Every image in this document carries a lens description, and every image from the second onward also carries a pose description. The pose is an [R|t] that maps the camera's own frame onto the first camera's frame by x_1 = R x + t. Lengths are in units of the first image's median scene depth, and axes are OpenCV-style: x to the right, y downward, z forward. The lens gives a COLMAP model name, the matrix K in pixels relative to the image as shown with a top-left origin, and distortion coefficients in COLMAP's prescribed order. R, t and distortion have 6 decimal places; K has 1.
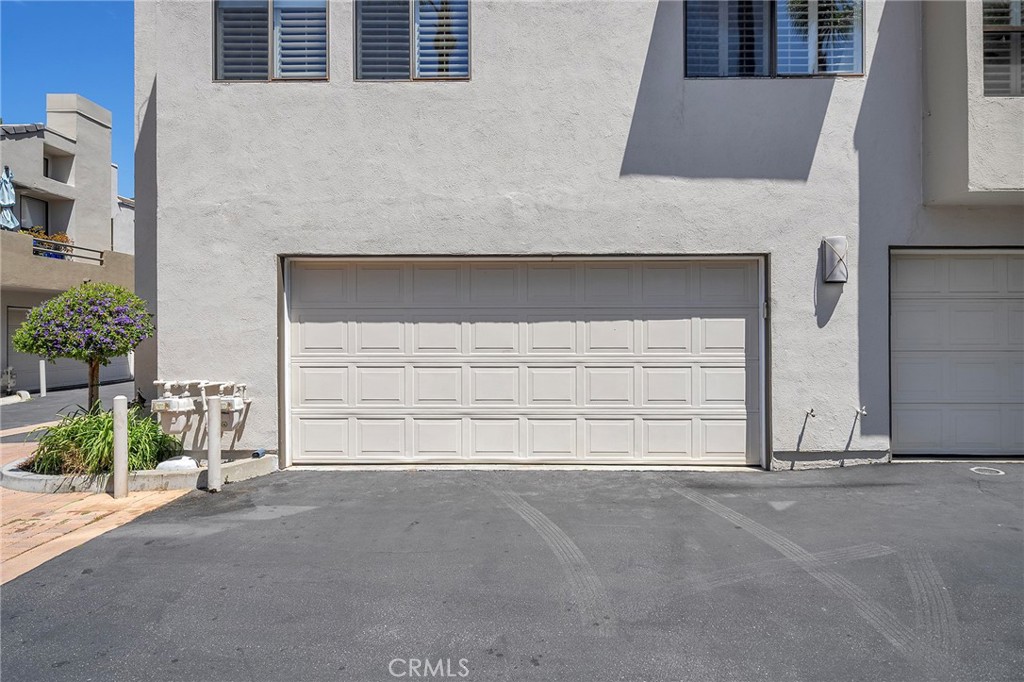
lens RADIAL K [[603.5, 0, 512.0], [0, 603.5, 341.0], [0, 0, 1]] dist [-0.002963, -0.000378]
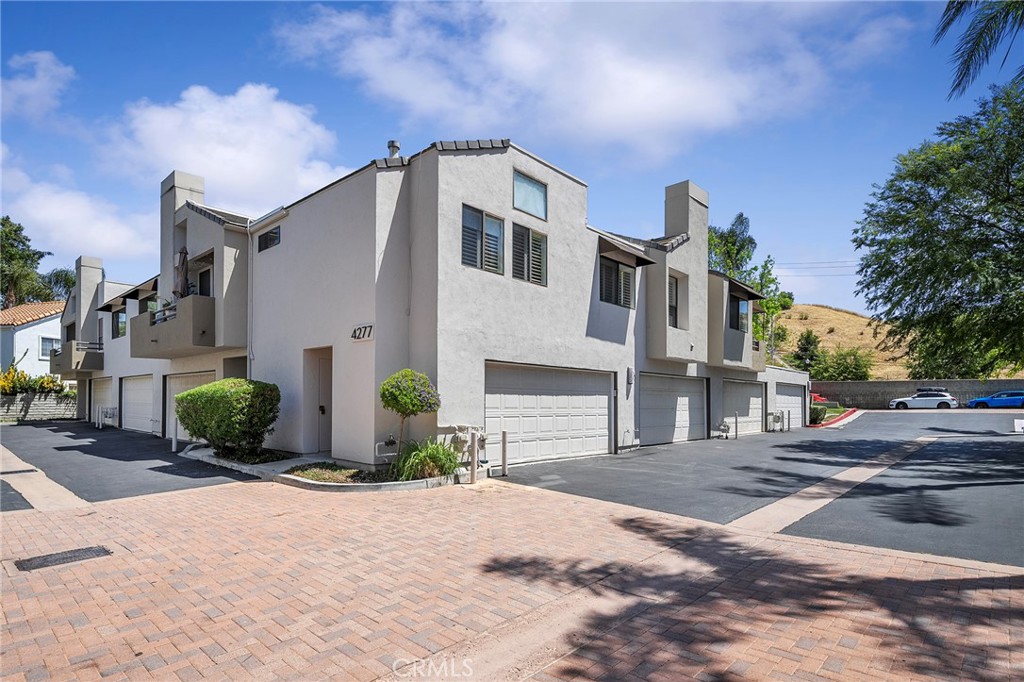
lens RADIAL K [[525.4, 0, 512.0], [0, 525.4, 401.1], [0, 0, 1]] dist [0.000260, 0.000006]
pose [[0.673002, 0.009802, 0.739576, -1.585938], [-0.007389, 0.999951, -0.006529, 0.001822], [-0.739604, -0.001071, 0.673041, -0.208183]]
